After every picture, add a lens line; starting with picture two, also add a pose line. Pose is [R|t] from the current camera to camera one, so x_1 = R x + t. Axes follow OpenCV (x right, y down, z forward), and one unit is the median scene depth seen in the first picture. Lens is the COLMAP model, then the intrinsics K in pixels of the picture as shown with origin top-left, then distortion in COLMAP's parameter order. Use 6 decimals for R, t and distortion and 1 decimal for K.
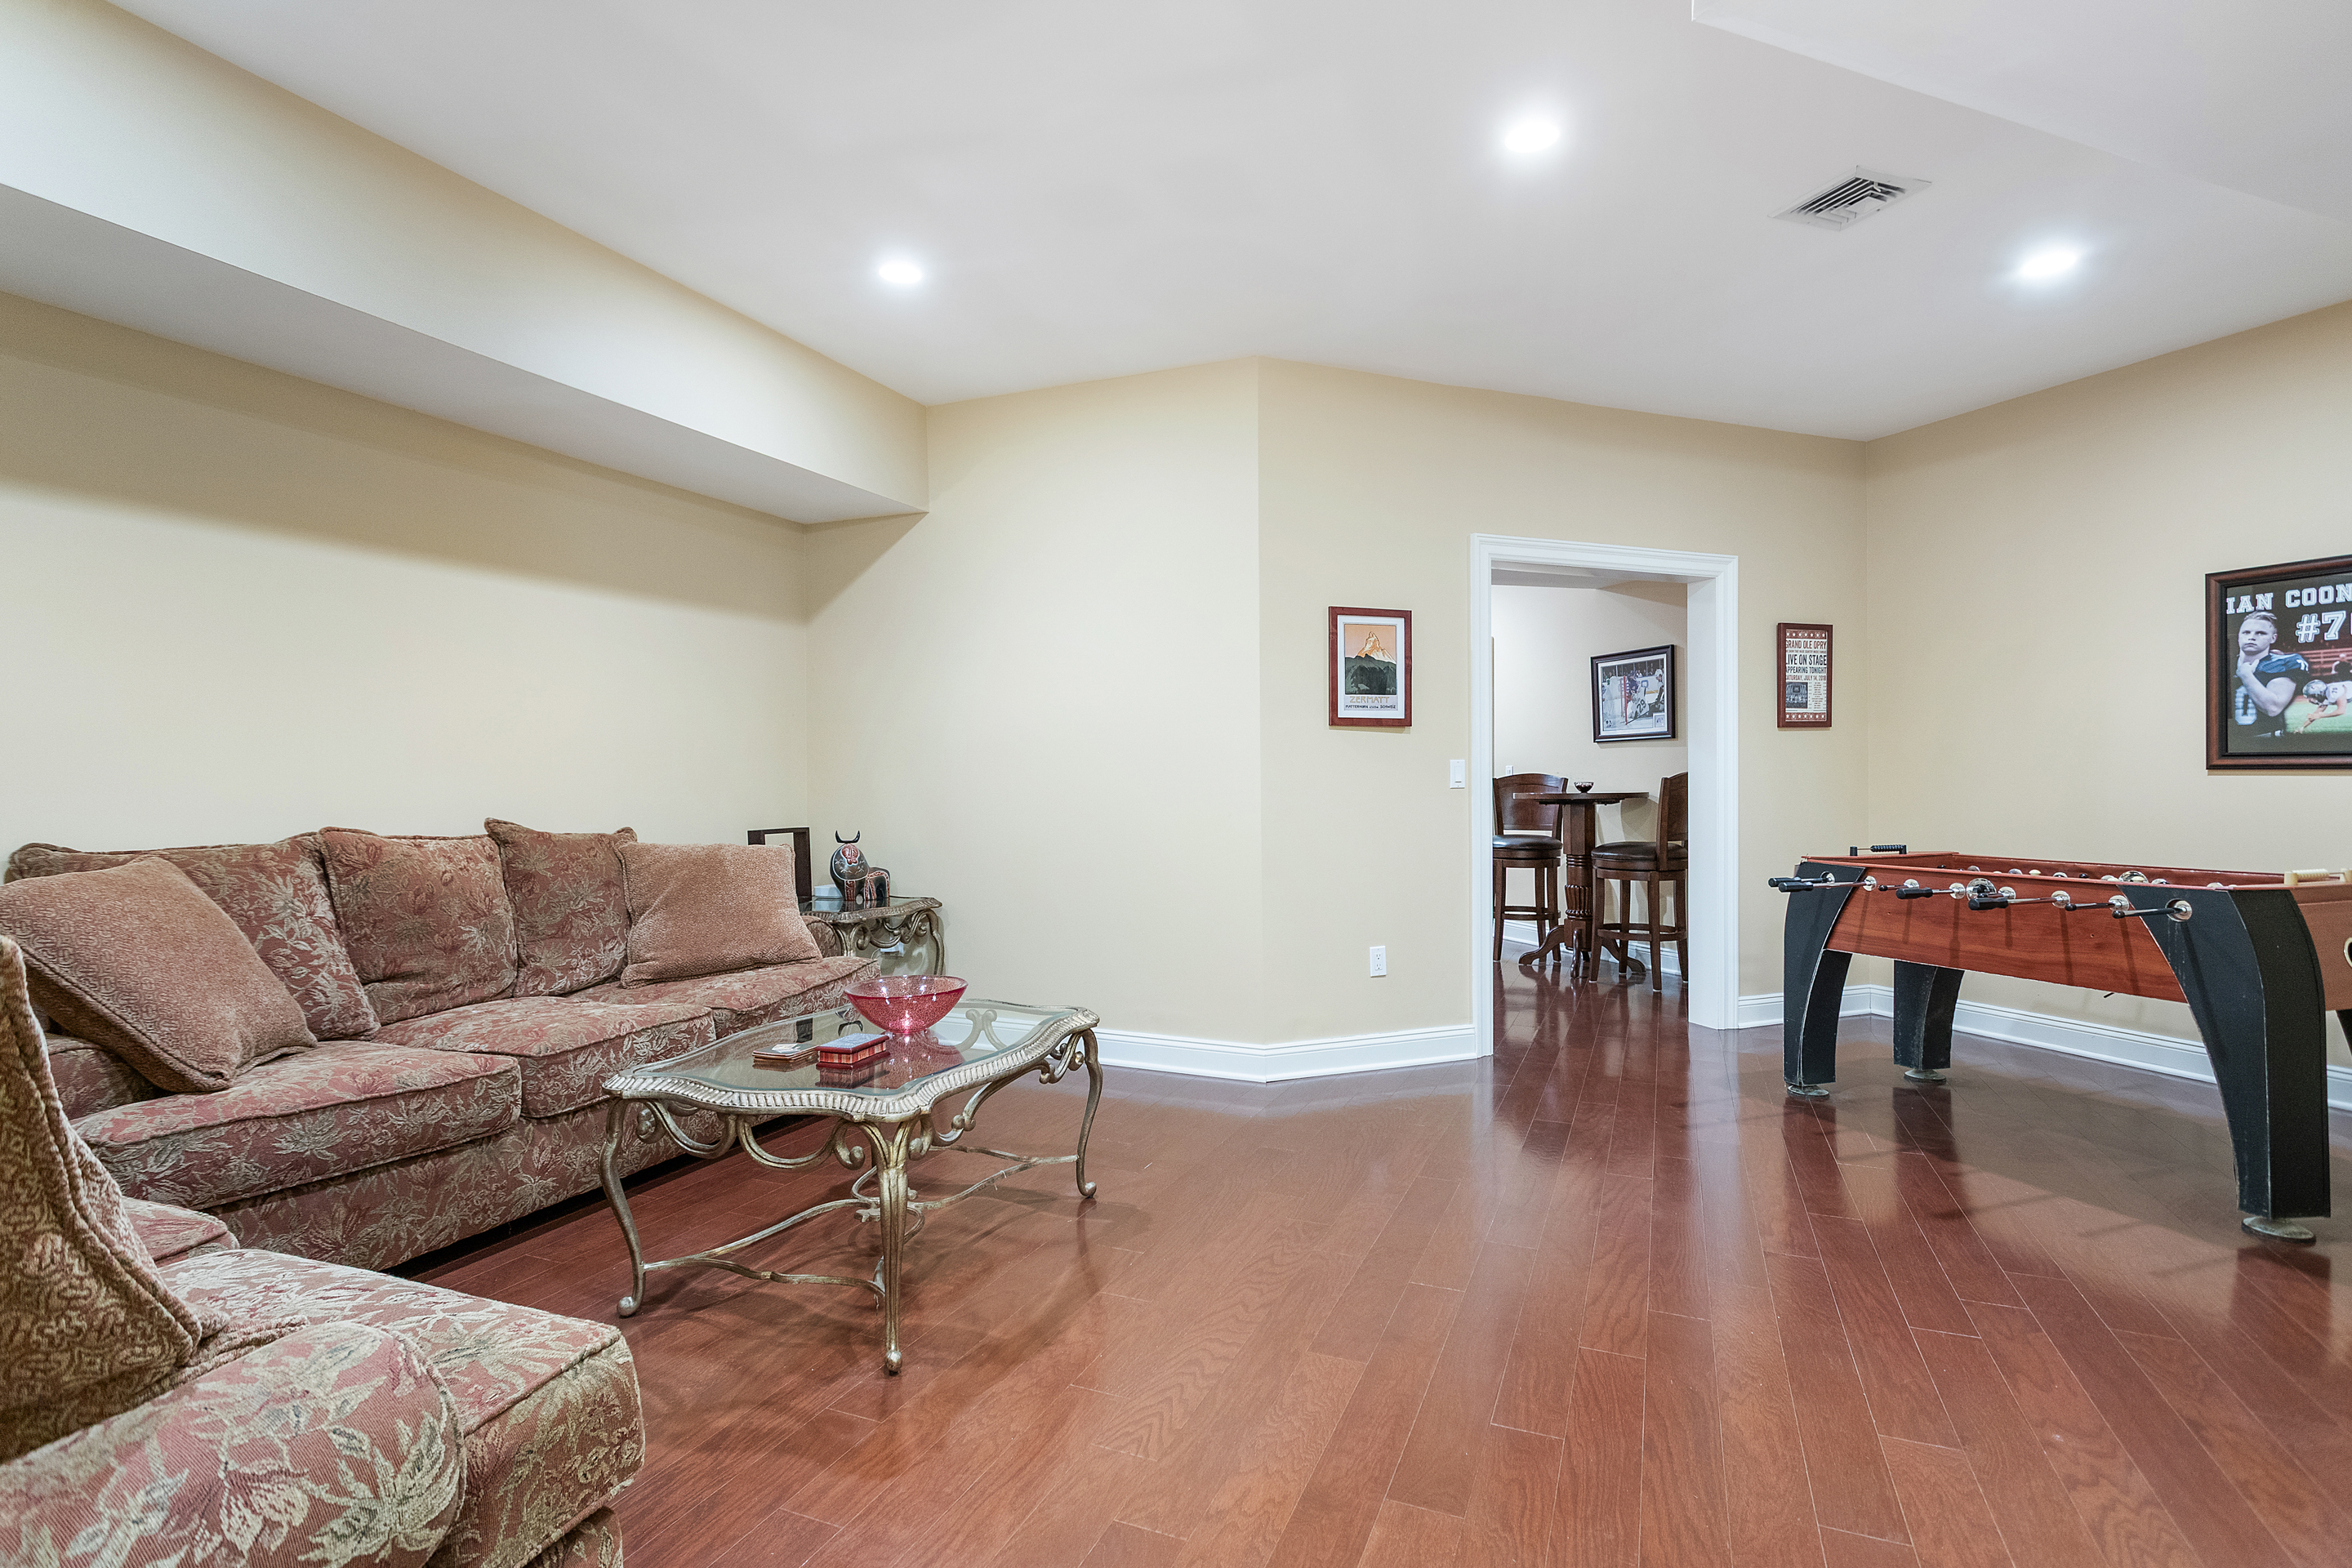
lens RADIAL K [[1128.1, 0, 1184.5], [0, 1128.1, 775.9], [0, 0, 1]] dist [-0.002726, 0.001260]
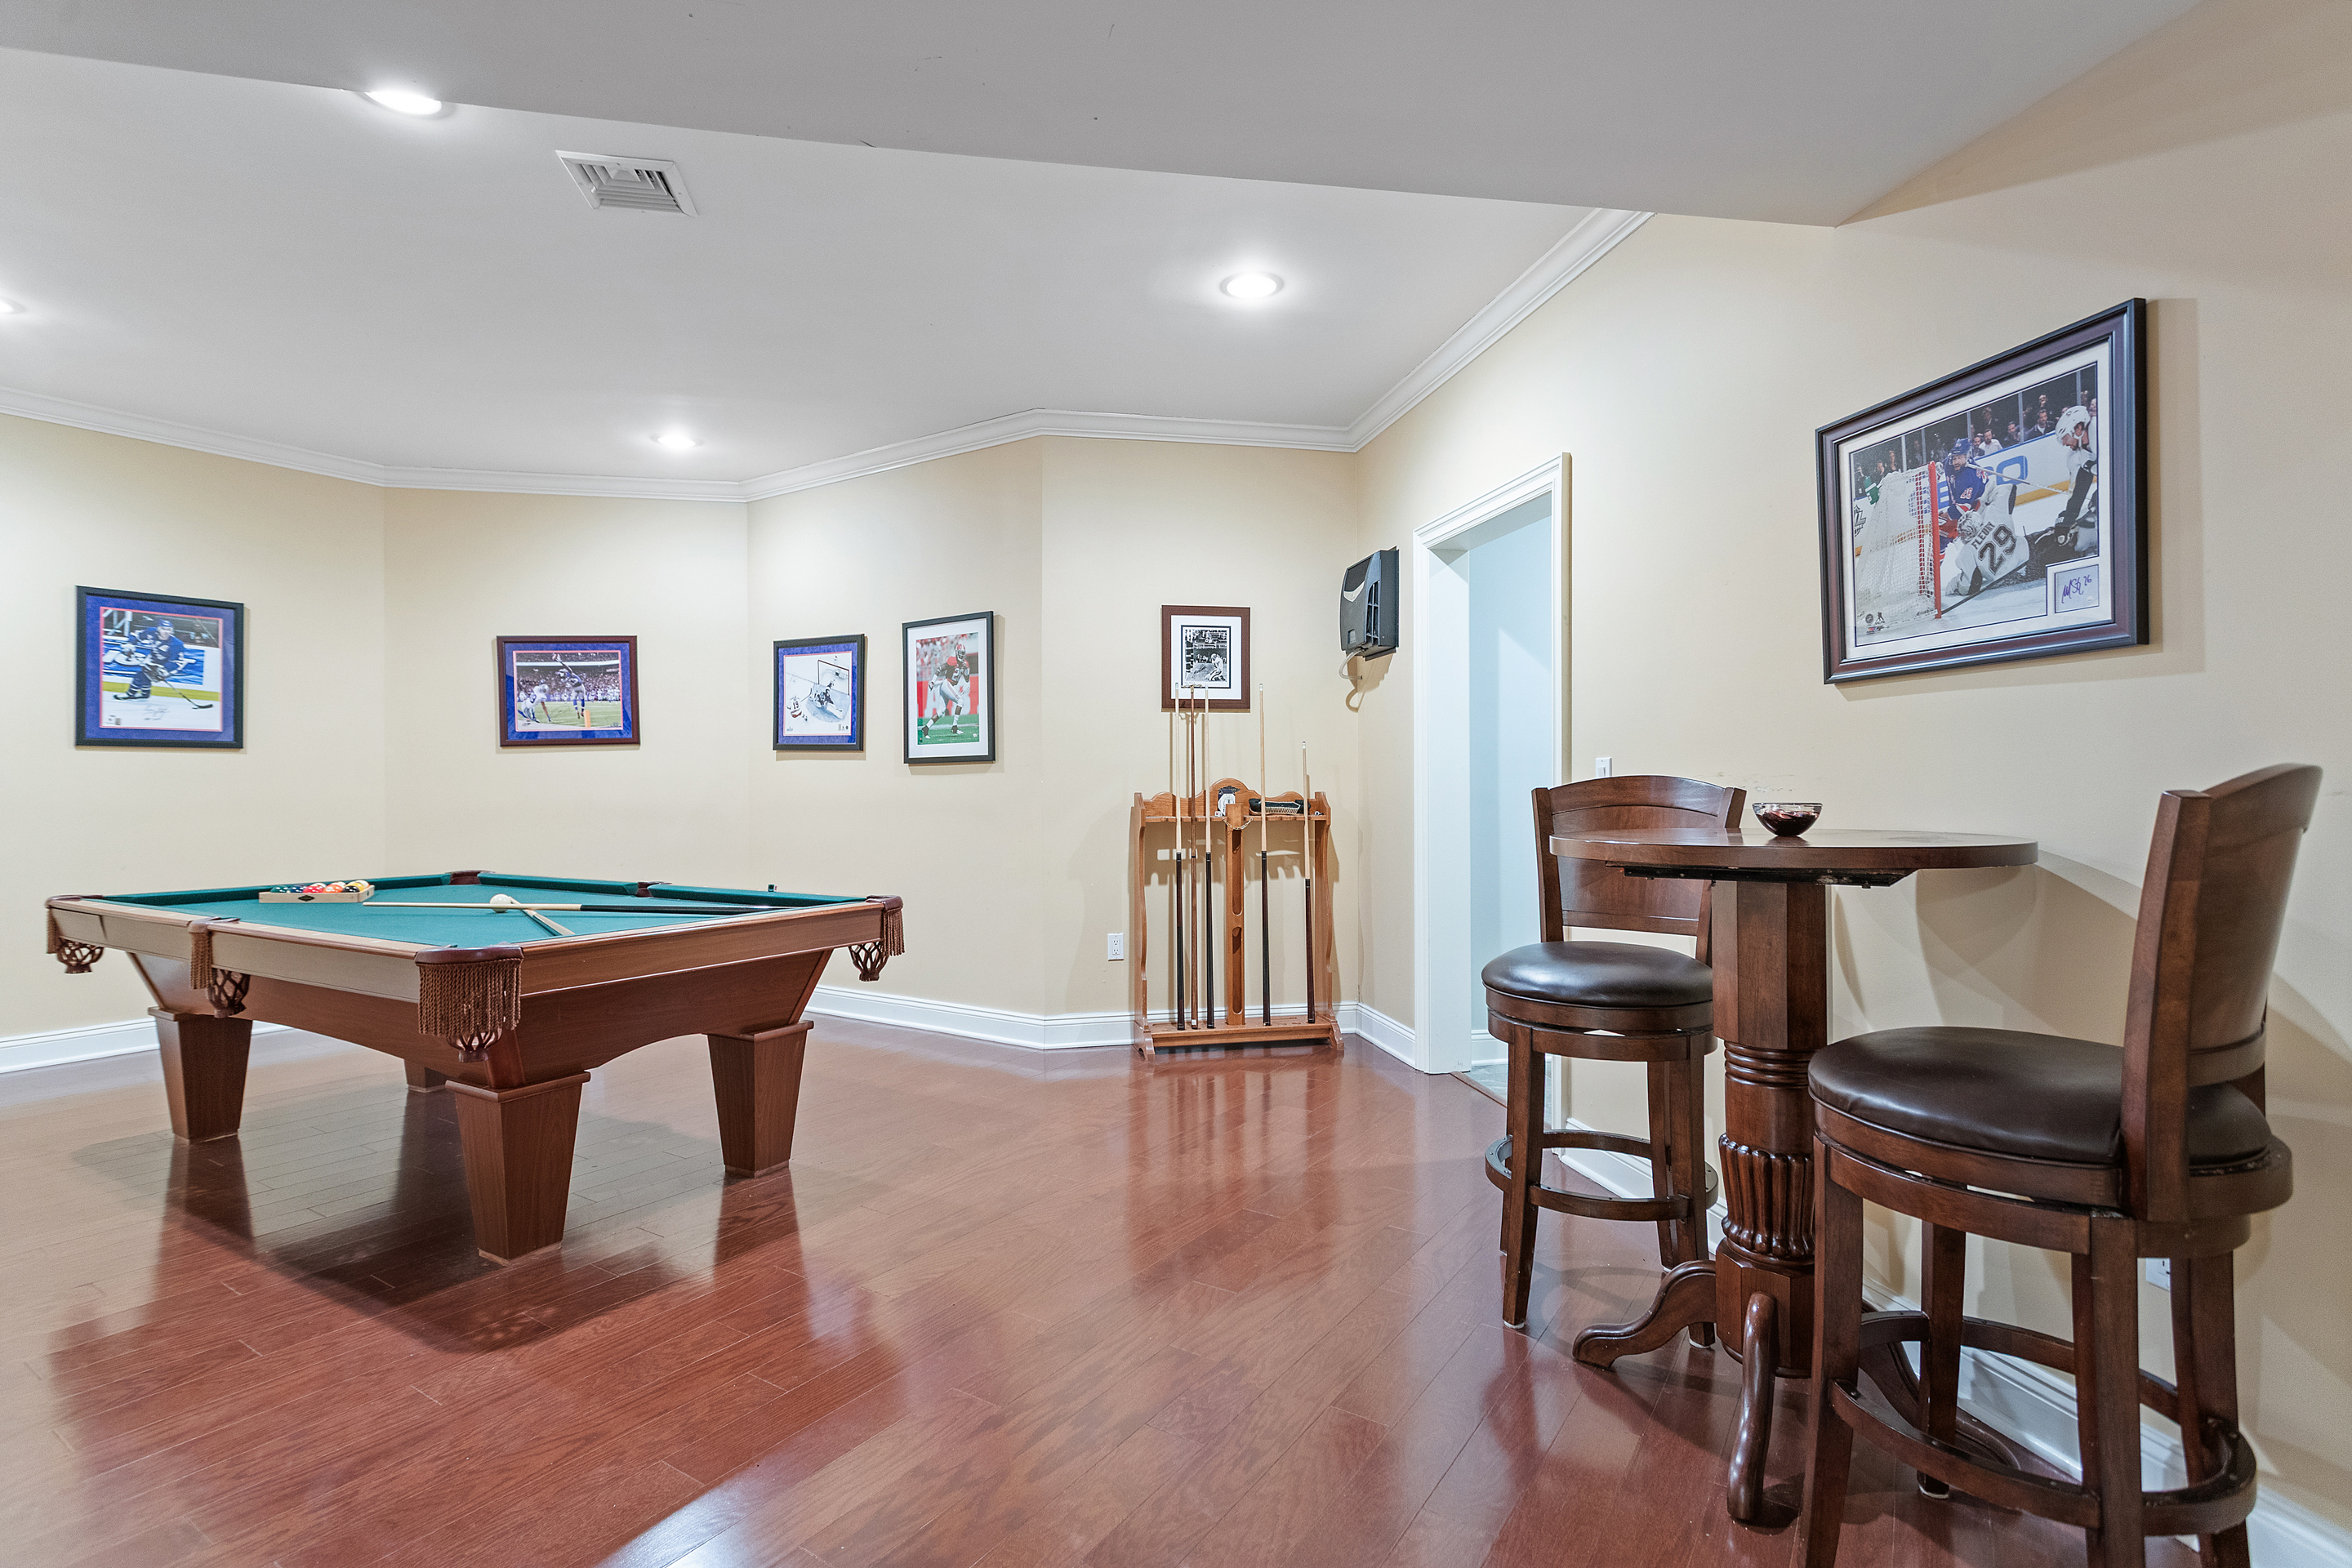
lens RADIAL K [[1128.1, 0, 1163.5], [0, 1128.1, 789.3], [0, 0, 1]] dist [-0.002726, 0.001260]
pose [[0.981285, -0.002015, -0.192550, 0.248864], [0.003083, 0.999981, 0.005249, -0.000781], [0.192536, -0.005744, 0.981273, 0.672751]]
